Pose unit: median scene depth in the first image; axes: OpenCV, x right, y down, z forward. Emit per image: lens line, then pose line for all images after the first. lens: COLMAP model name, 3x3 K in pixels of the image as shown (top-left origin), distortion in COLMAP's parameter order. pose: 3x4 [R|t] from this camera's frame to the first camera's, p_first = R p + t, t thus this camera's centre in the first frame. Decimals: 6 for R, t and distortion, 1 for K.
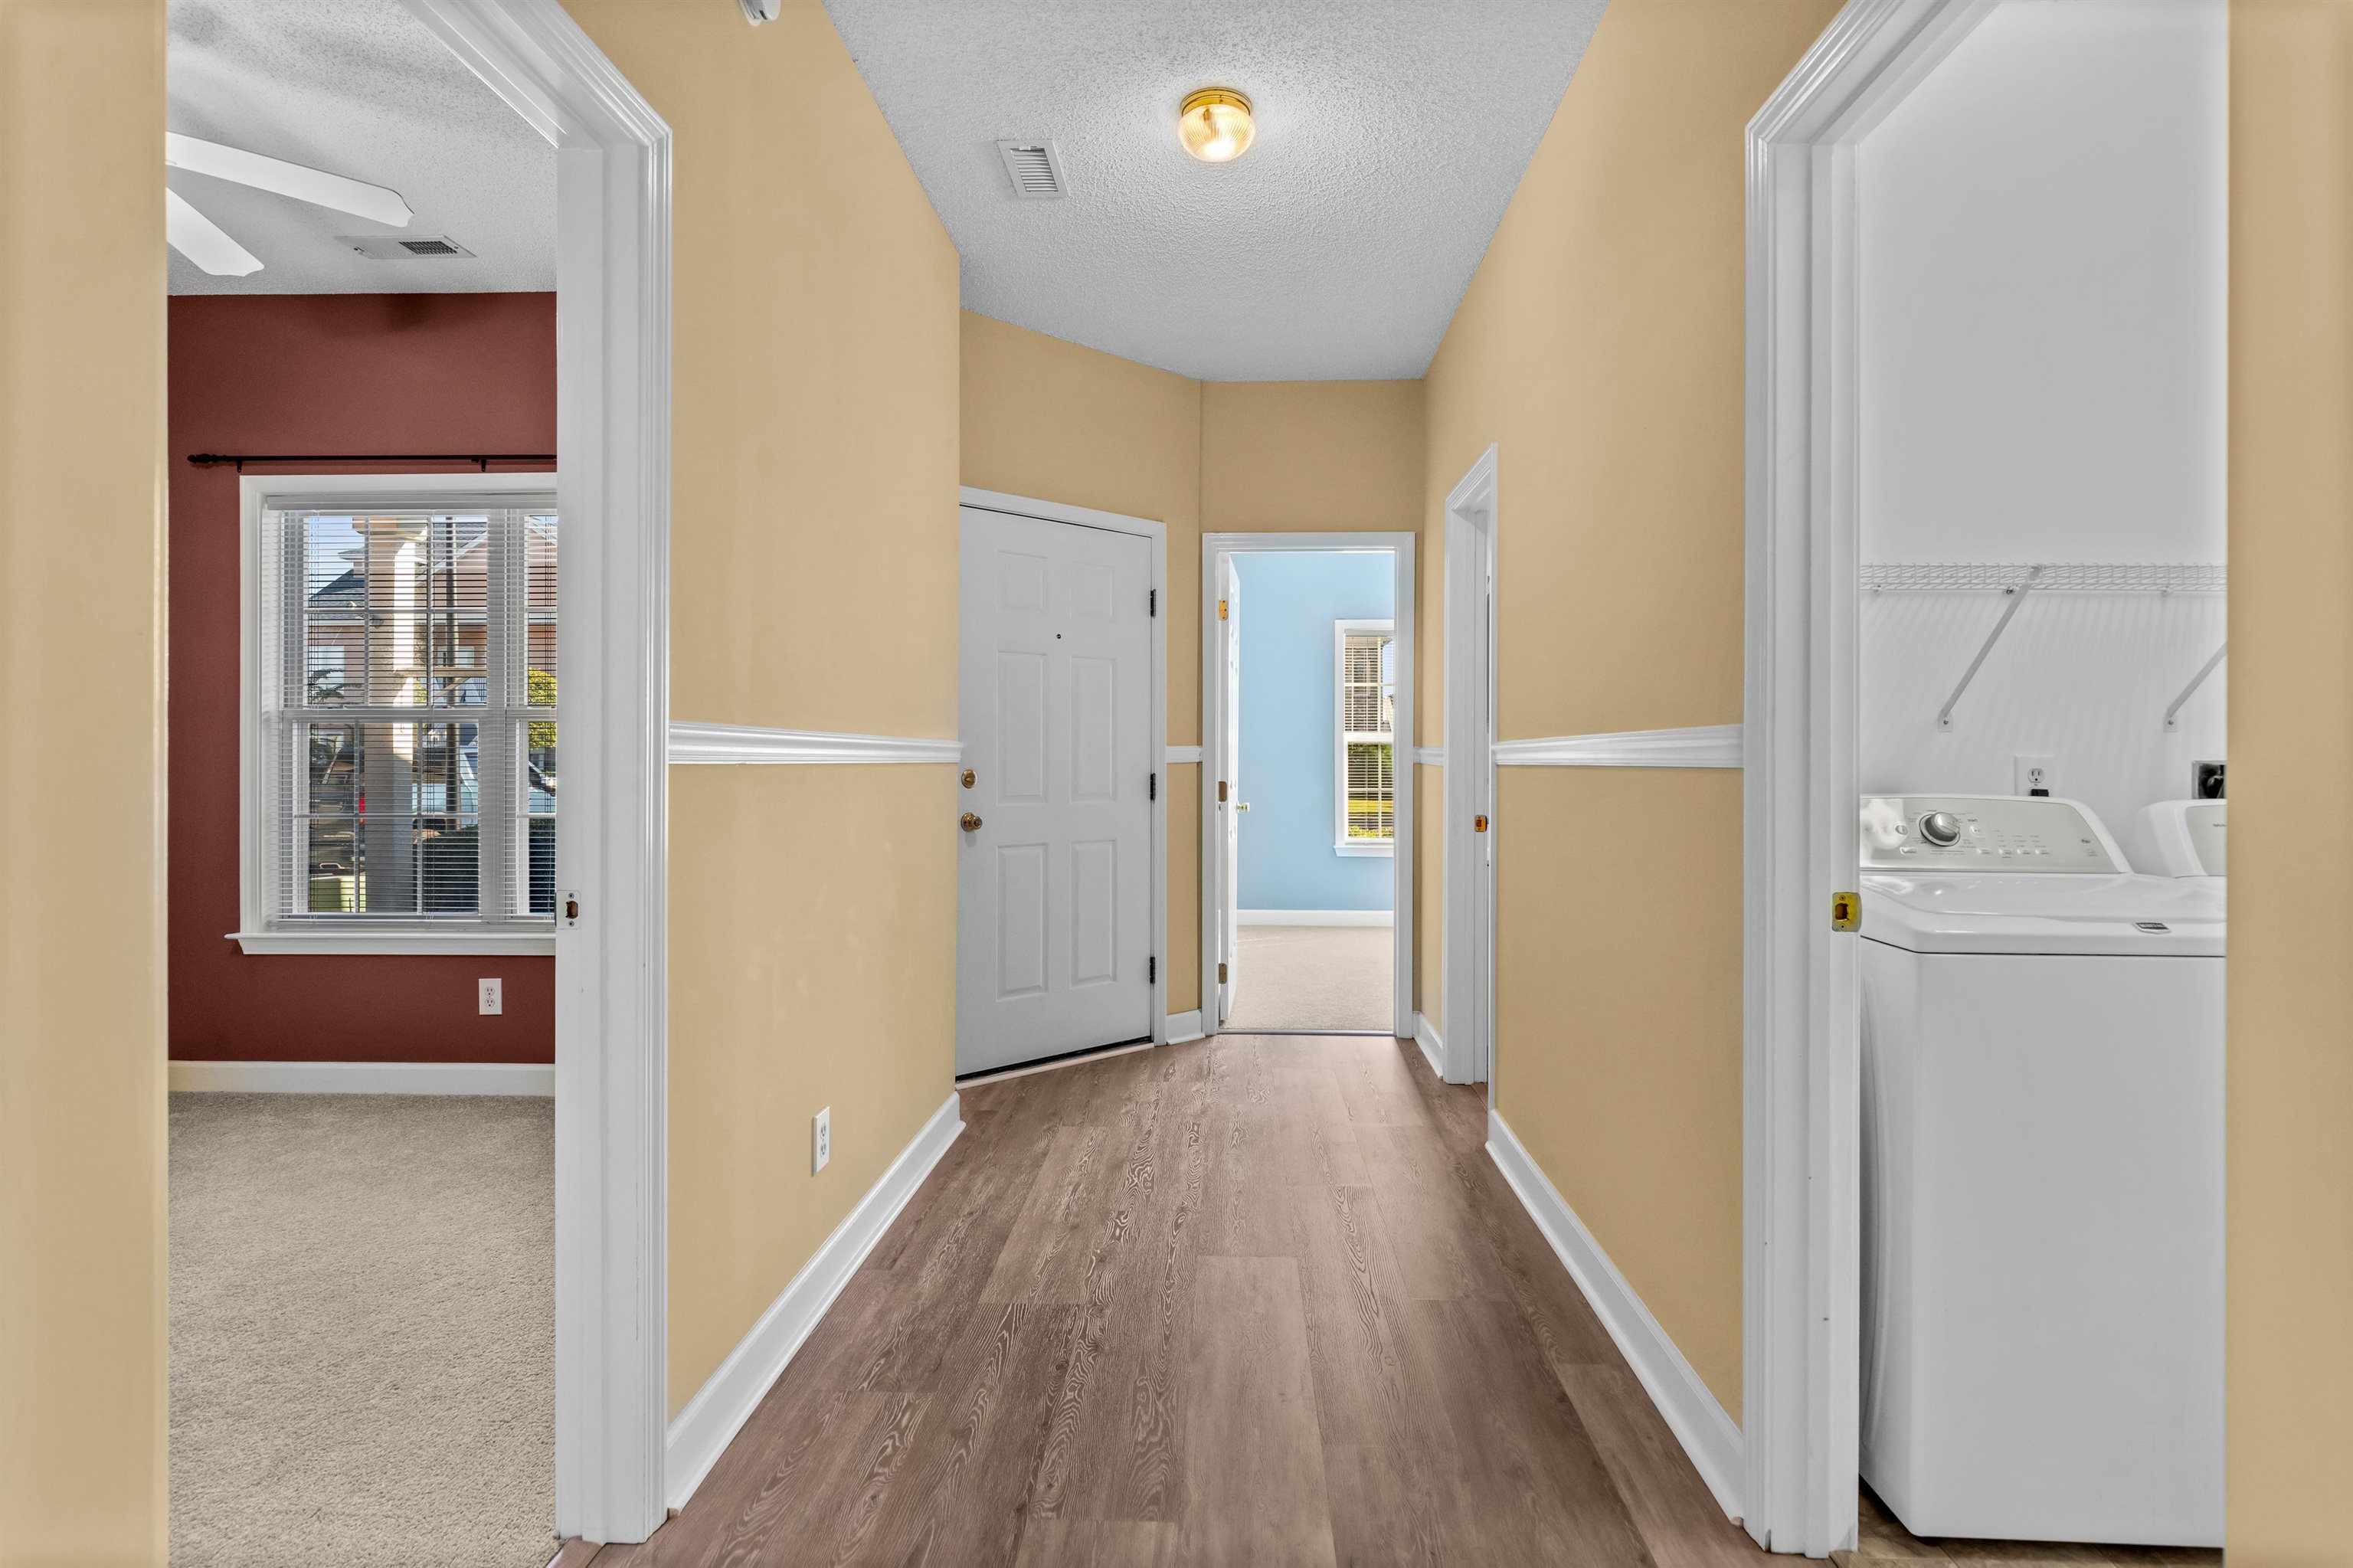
lens RADIAL K [[1174.7, 0, 1181.9], [0, 1174.7, 769.6], [0, 0, 1]] dist [-0.002457, -0.000521]
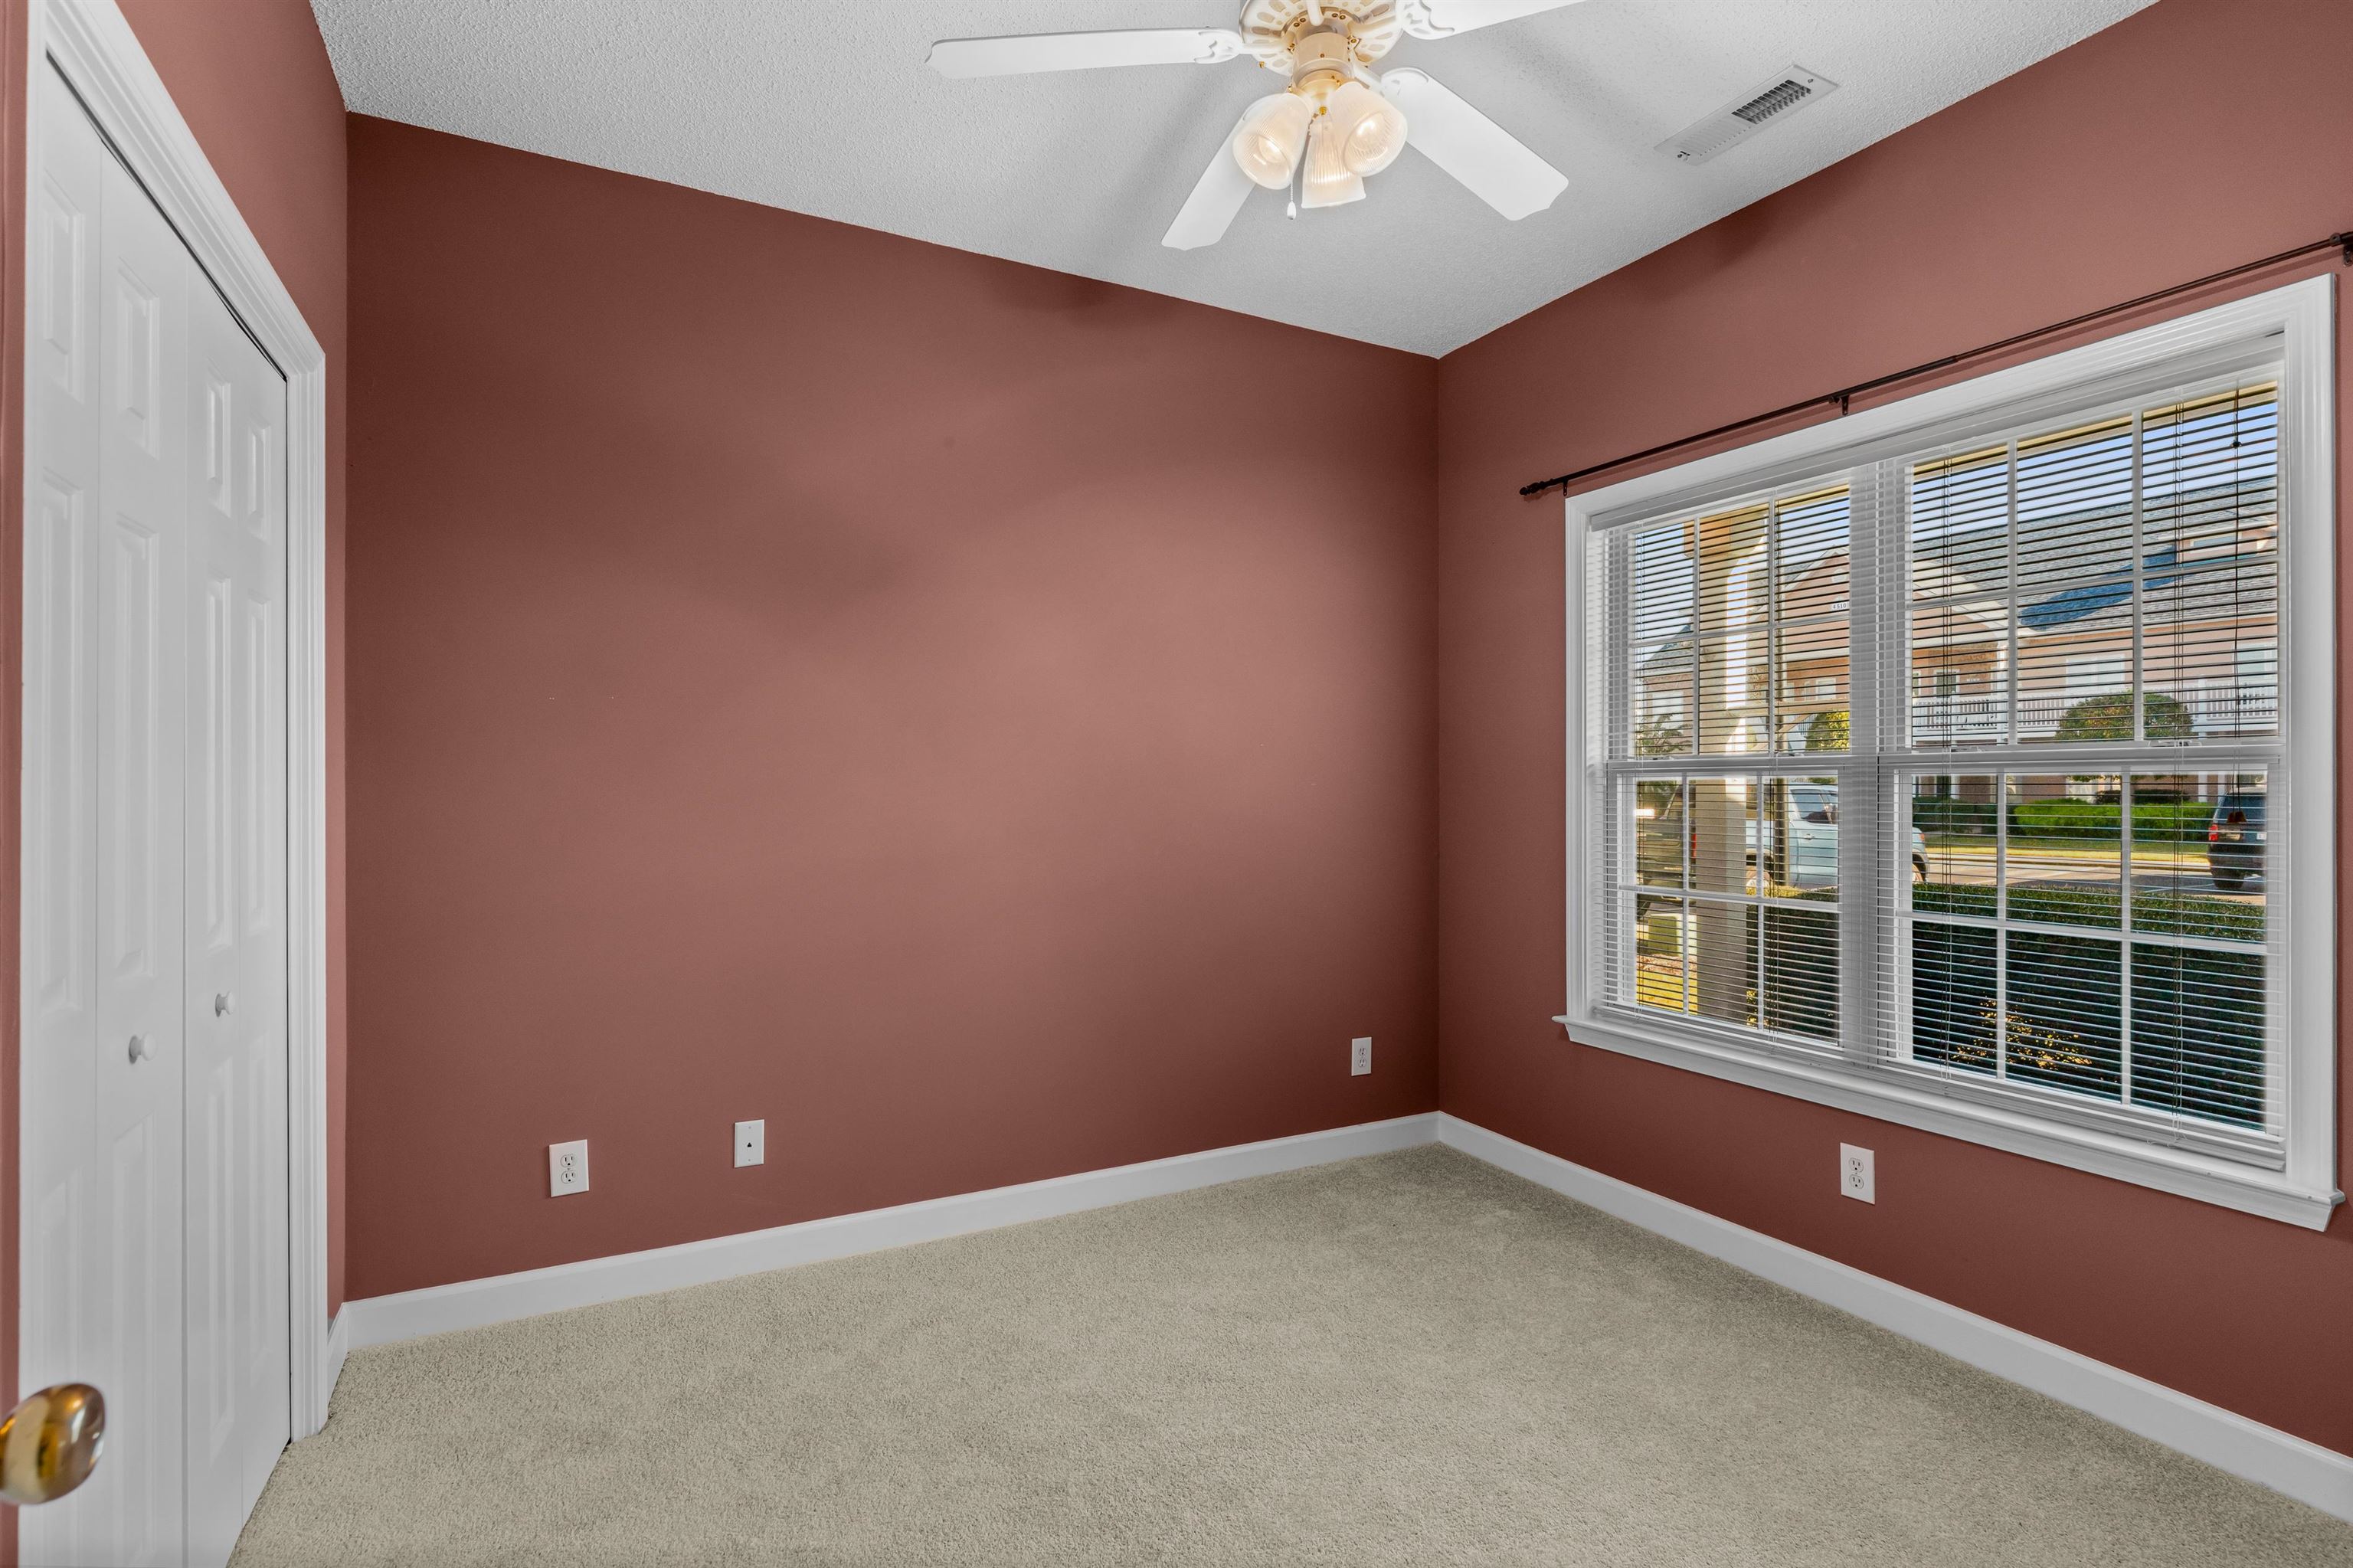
lens RADIAL K [[1121.3, 0, 1200.9], [0, 1121.3, 762.6], [0, 0, 1]] dist [0.002957, -0.005710]
pose [[0.517290, -0.018018, -0.855621, -0.221536], [-0.009340, 0.999600, -0.026697, -0.026093], [0.855759, 0.021801, 0.516915, 0.325485]]
